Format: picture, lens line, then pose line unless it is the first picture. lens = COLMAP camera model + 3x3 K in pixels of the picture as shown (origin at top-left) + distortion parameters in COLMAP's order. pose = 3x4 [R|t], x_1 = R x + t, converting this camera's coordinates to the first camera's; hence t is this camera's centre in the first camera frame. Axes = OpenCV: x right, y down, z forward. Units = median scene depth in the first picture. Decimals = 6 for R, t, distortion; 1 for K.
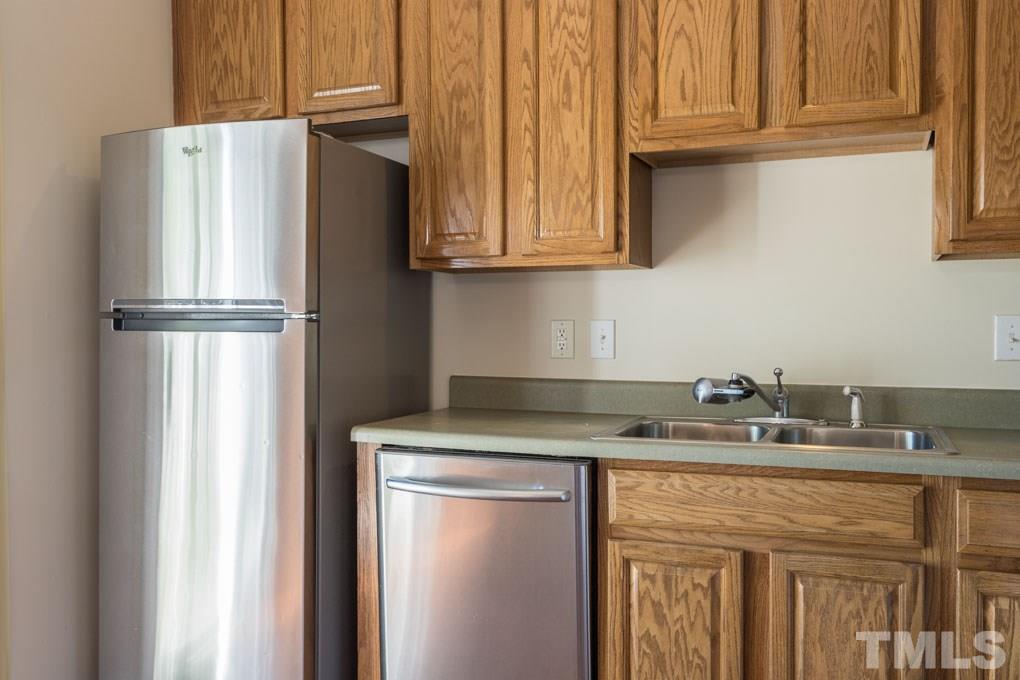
lens RADIAL K [[891.0, 0, 508.6], [0, 891.0, 344.9], [0, 0, 1]] dist [0.006786, 0.002523]
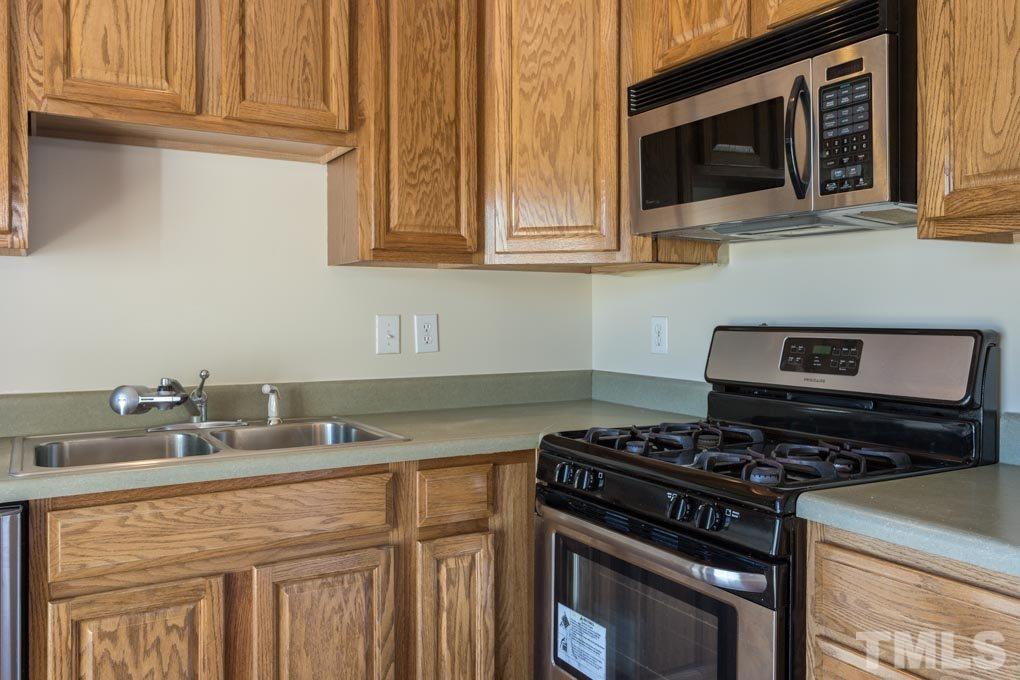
lens RADIAL K [[809.4, 0, 510.4], [0, 809.4, 319.5], [0, 0, 1]] dist [0.009025, 0.000167]
pose [[0.608221, -0.000910, 0.793767, -0.191234], [0.018209, 0.999752, -0.012807, -0.011317], [-0.793559, 0.022243, 0.608087, 0.230015]]
